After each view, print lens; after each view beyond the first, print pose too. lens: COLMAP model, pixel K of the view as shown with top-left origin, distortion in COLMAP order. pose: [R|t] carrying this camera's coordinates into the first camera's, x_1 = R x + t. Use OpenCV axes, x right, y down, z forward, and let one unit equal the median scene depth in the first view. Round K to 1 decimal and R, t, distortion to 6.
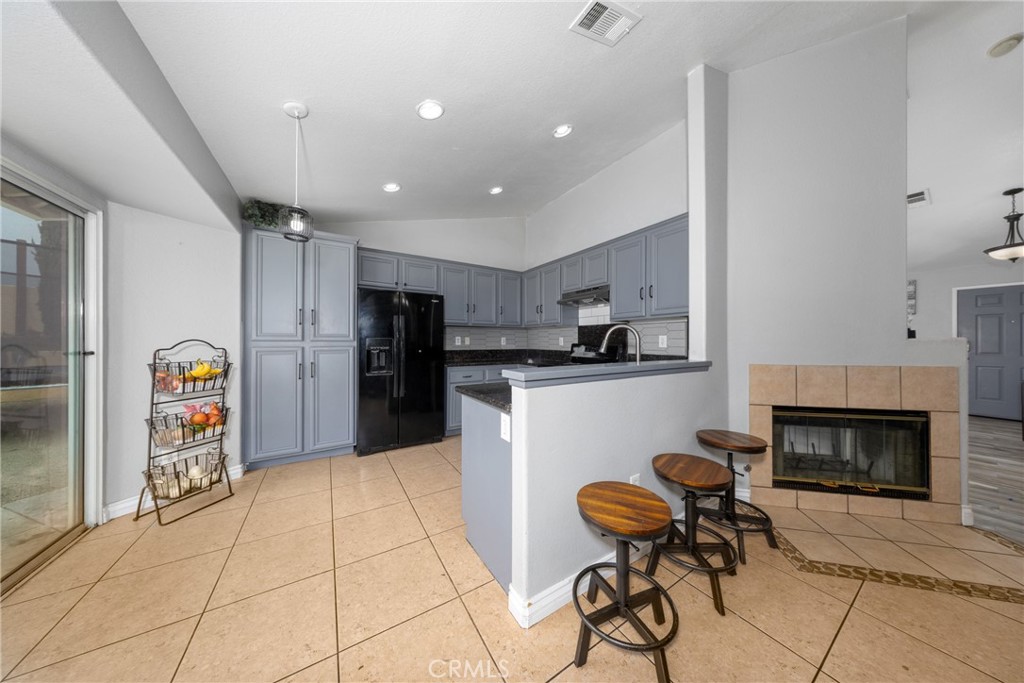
lens RADIAL K [[297.3, 0, 488.9], [0, 297.3, 338.8], [0, 0, 1]] dist [-0.000242, 0.000385]
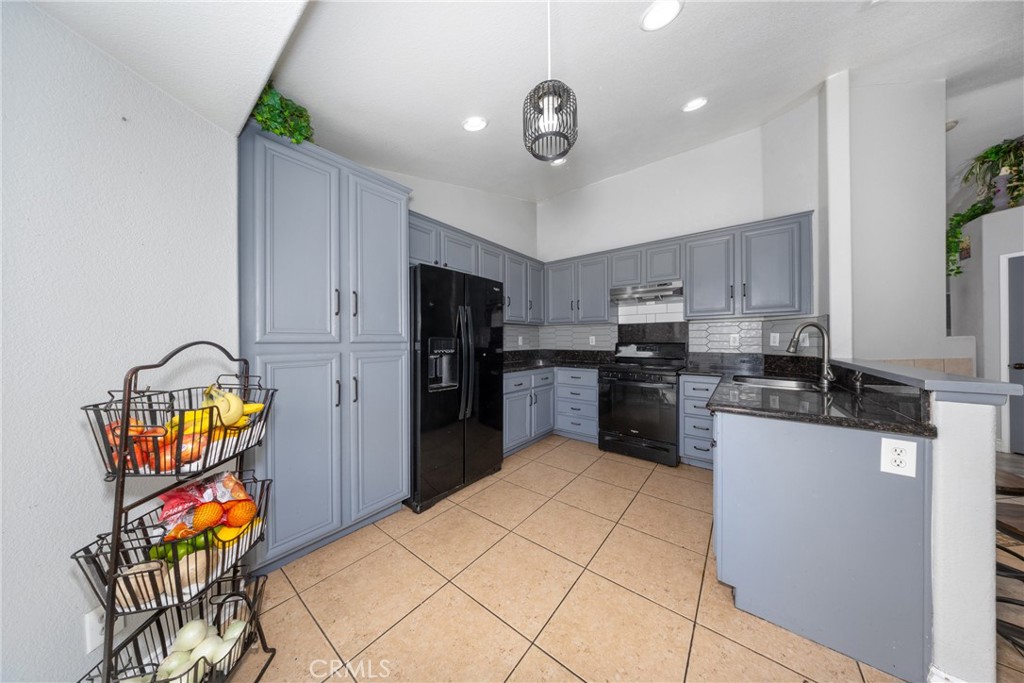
lens RADIAL K [[297.3, 0, 498.7], [0, 297.3, 343.5], [0, 0, 1]] dist [-0.000242, 0.000385]
pose [[0.929843, -0.008753, 0.367852, -0.484434], [0.002229, 0.999833, 0.018158, -0.000116], [-0.367949, -0.016065, 0.929707, 0.289512]]
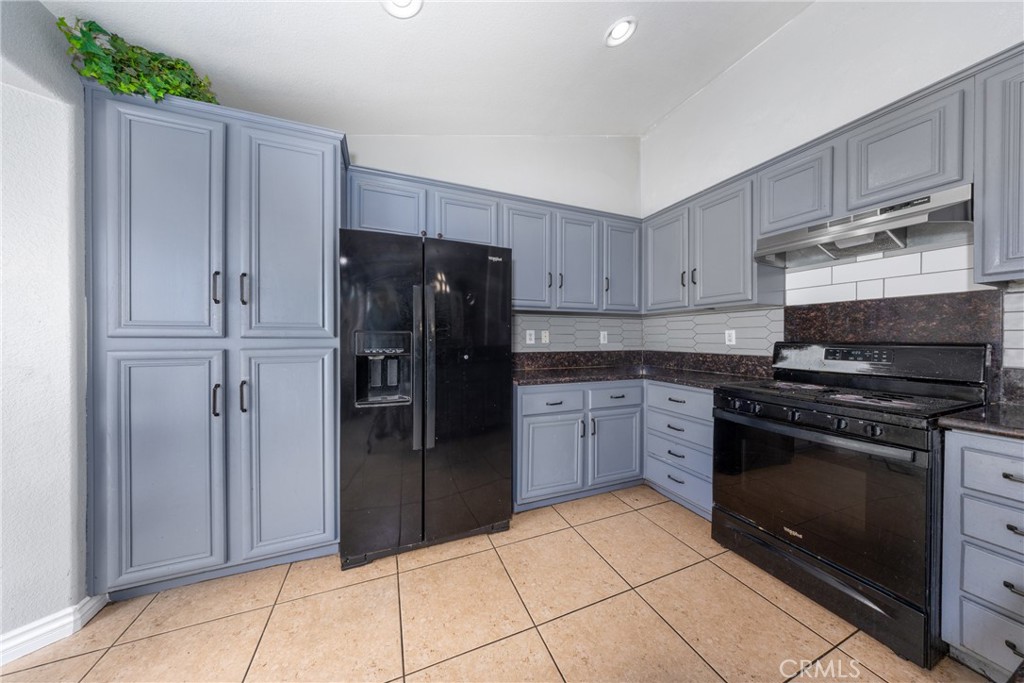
lens RADIAL K [[297.3, 0, 507.5], [0, 297.3, 341.4], [0, 0, 1]] dist [-0.000242, 0.000385]
pose [[0.989915, 0.000274, -0.141665, -0.090062], [0.002389, 0.999824, 0.018625, 0.005836], [0.141645, -0.018776, 0.989739, 0.516768]]
